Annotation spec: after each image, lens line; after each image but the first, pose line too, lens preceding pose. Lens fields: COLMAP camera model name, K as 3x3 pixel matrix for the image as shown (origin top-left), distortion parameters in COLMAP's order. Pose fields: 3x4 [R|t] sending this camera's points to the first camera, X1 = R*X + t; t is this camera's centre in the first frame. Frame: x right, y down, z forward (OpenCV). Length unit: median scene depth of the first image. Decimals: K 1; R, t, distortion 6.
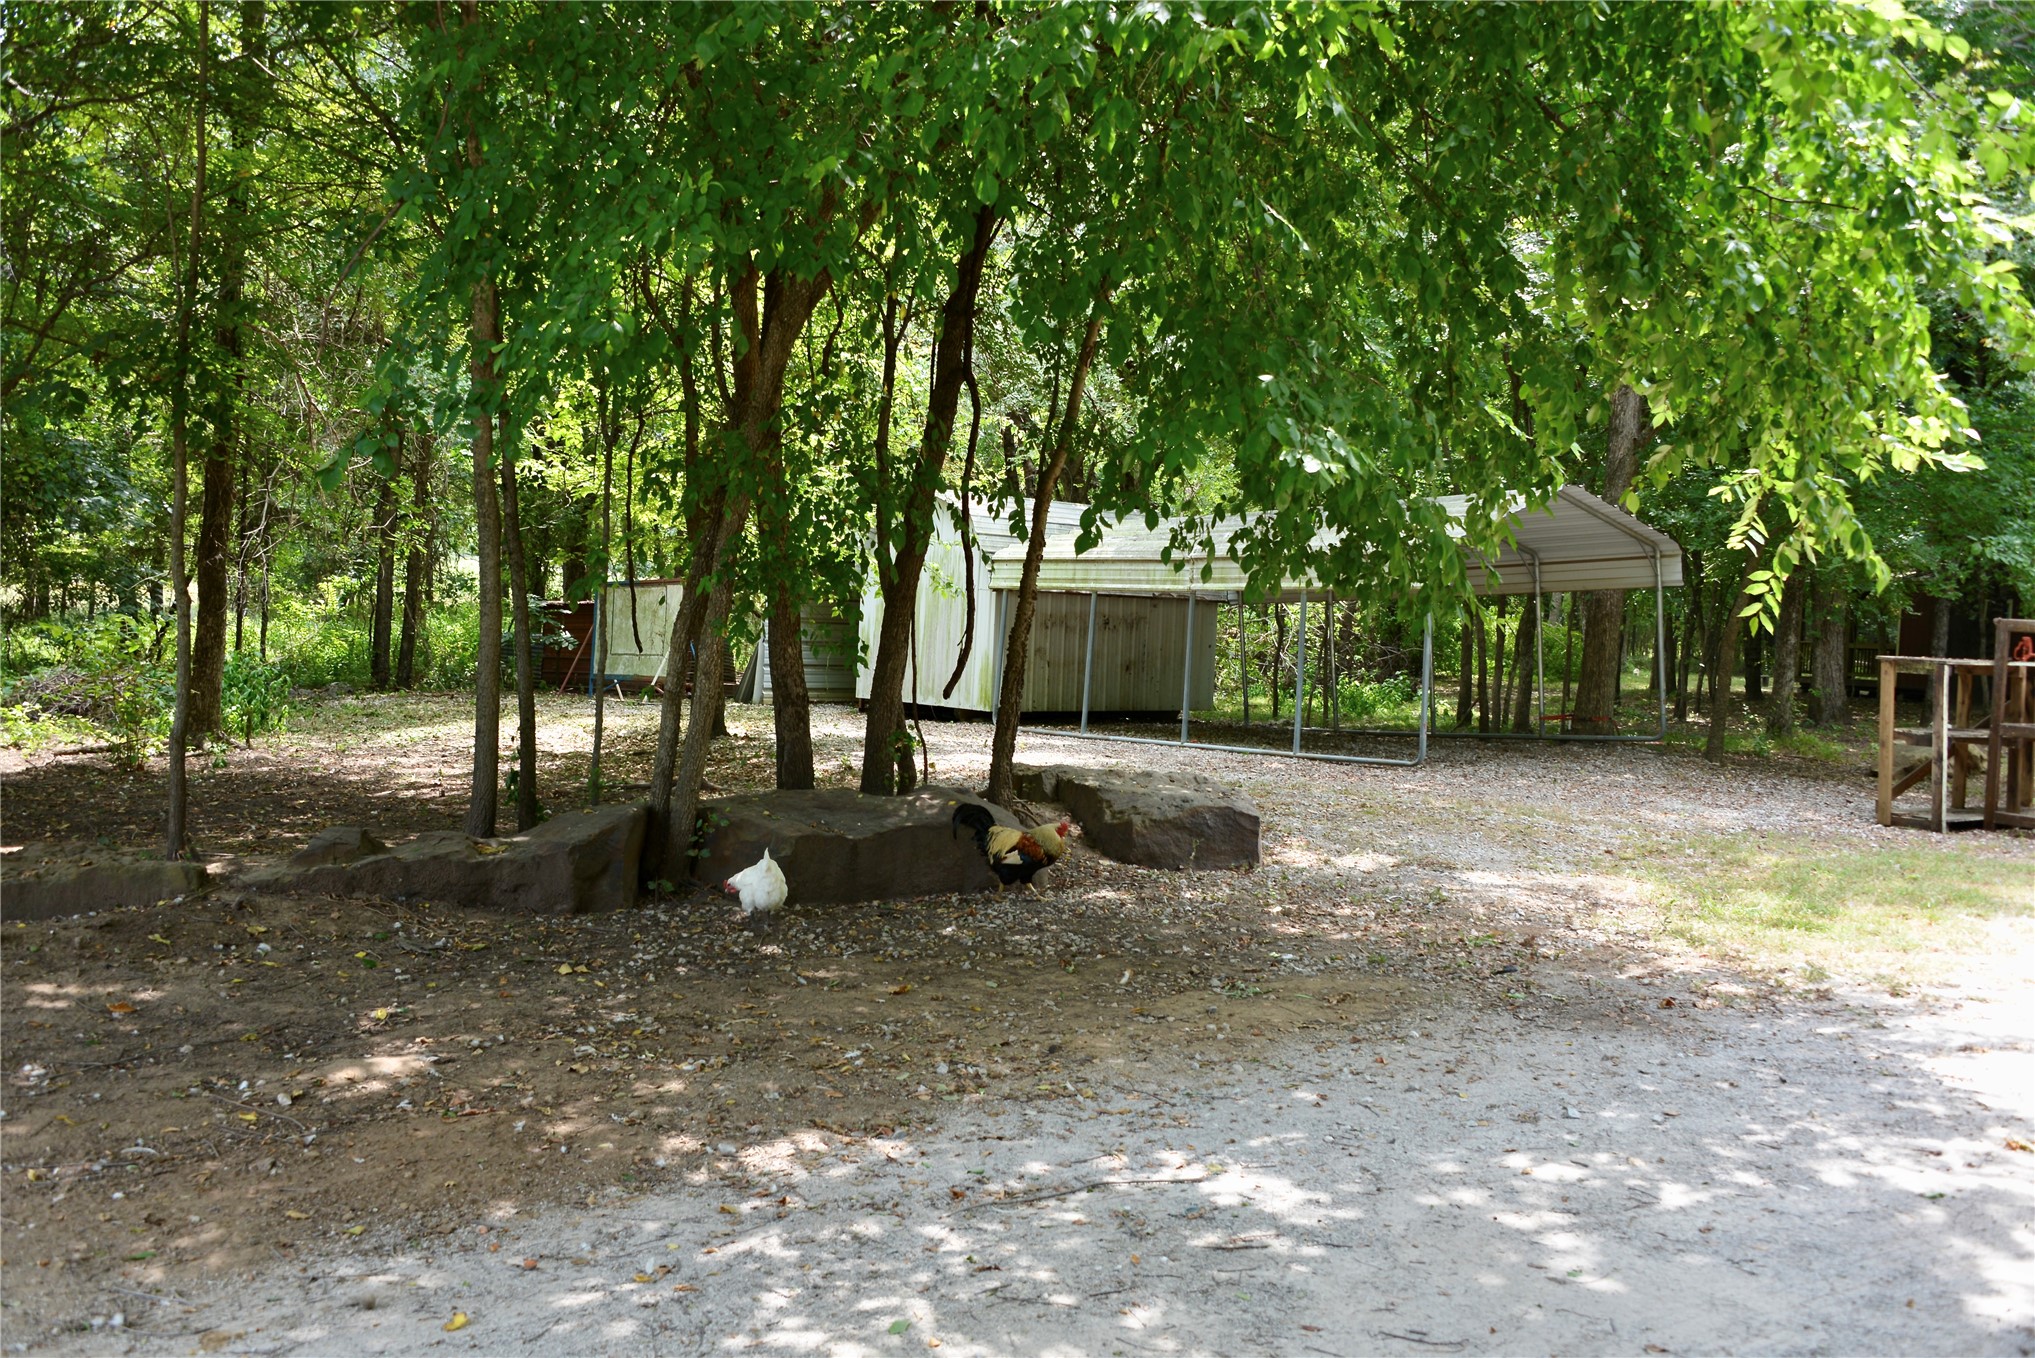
lens RADIAL K [[1867.1, 0, 1017.5], [0, 1867.1, 679.0], [0, 0, 1]] dist [-0.006411, -0.004059]
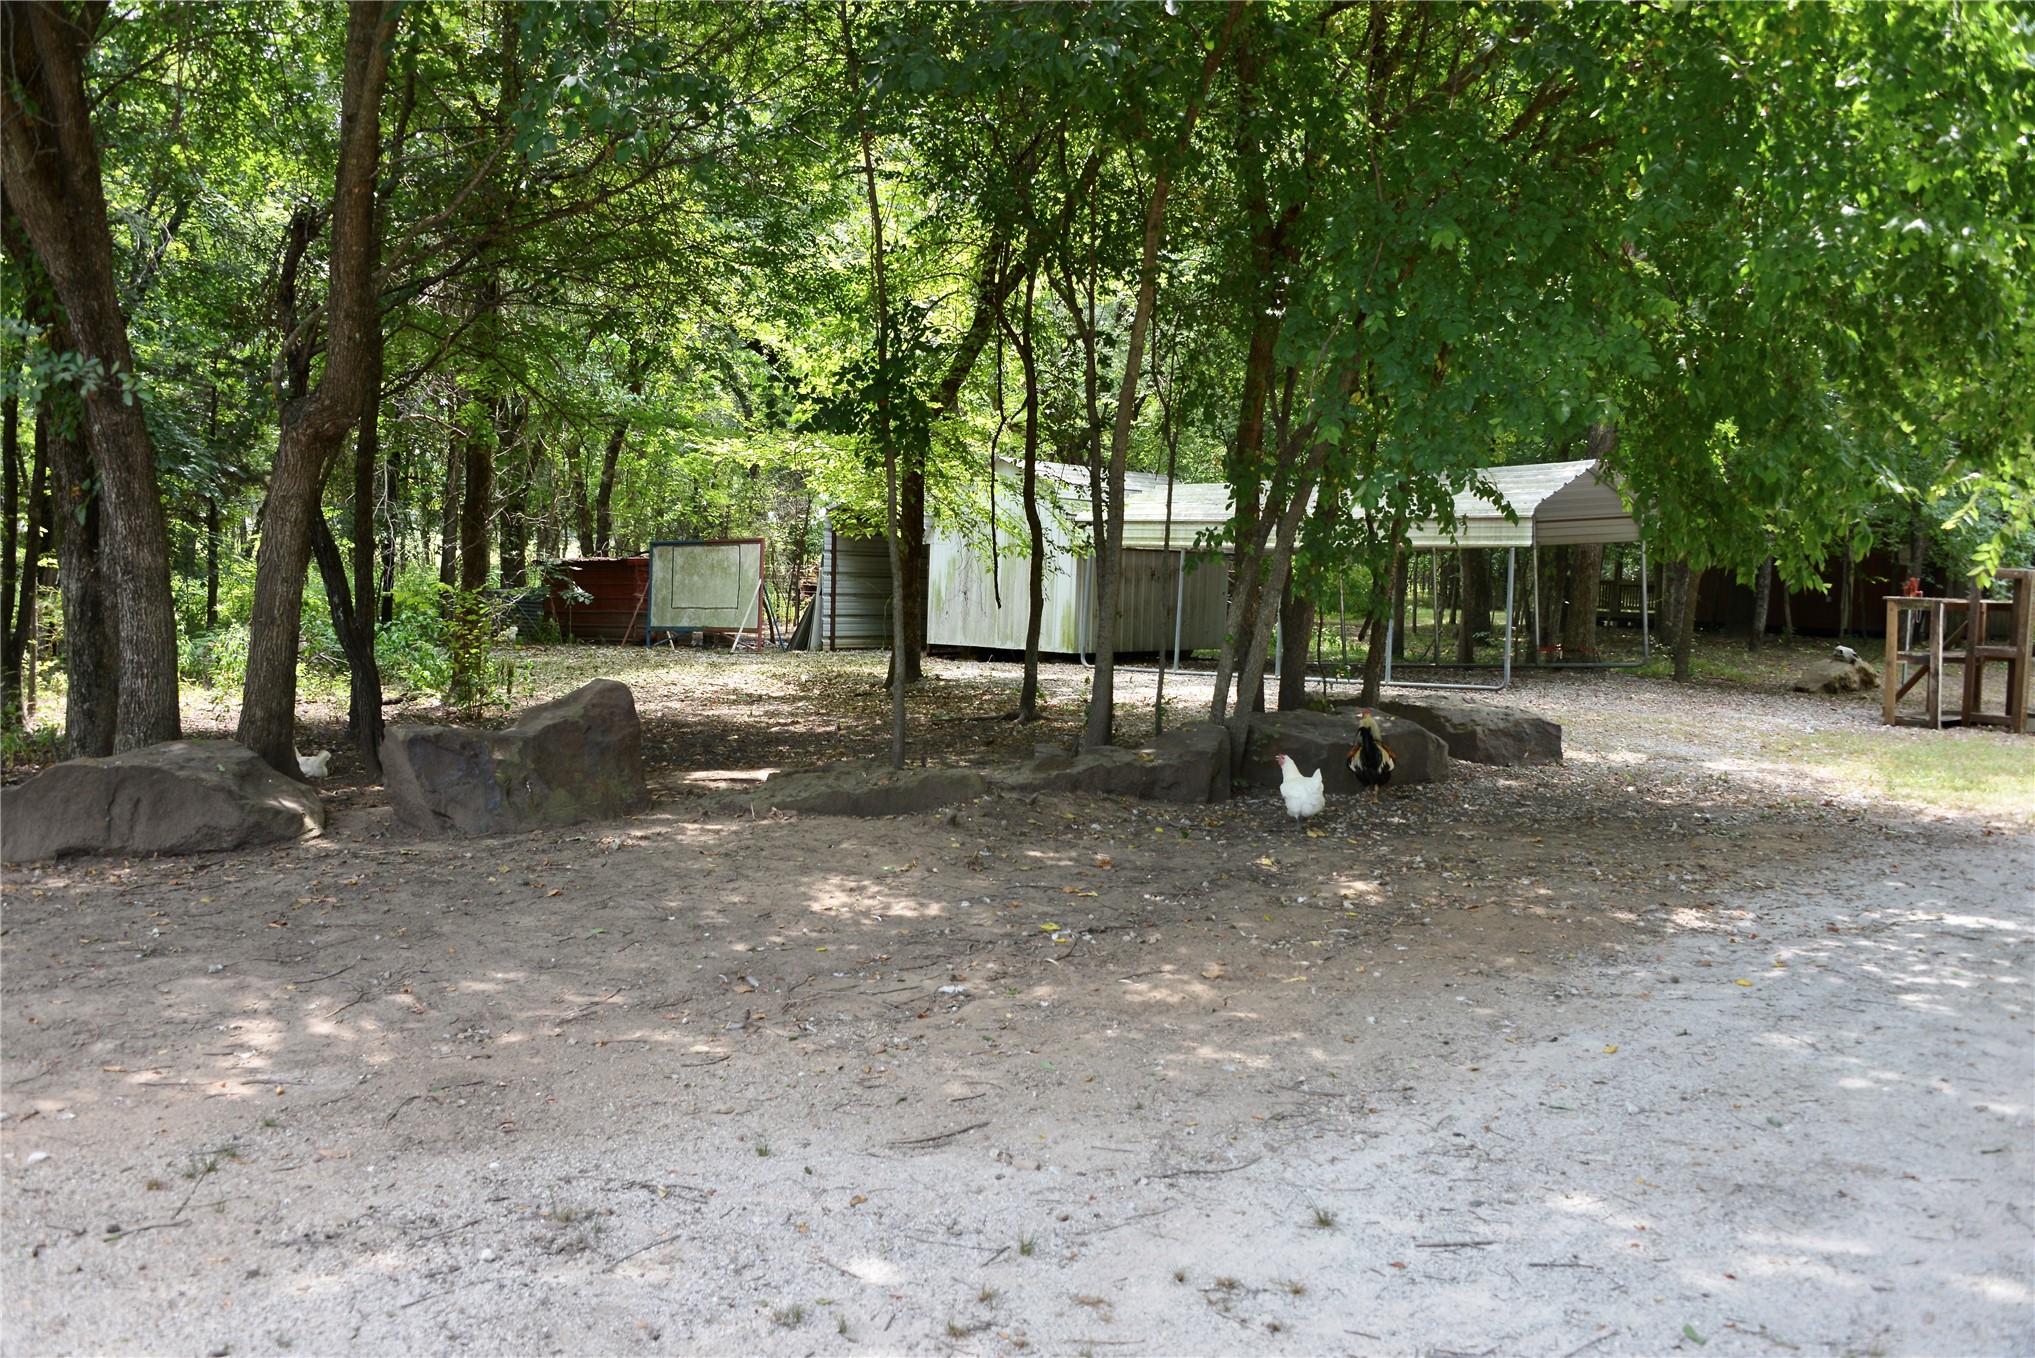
lens RADIAL K [[1867.1, 0, 1017.5], [0, 1867.1, 679.0], [0, 0, 1]] dist [-0.006411, -0.004059]
pose [[0.985482, -0.021692, 0.168388, -0.361693], [0.016369, 0.999324, 0.032932, -0.007615], [-0.168988, -0.029698, 0.985171, -0.192911]]
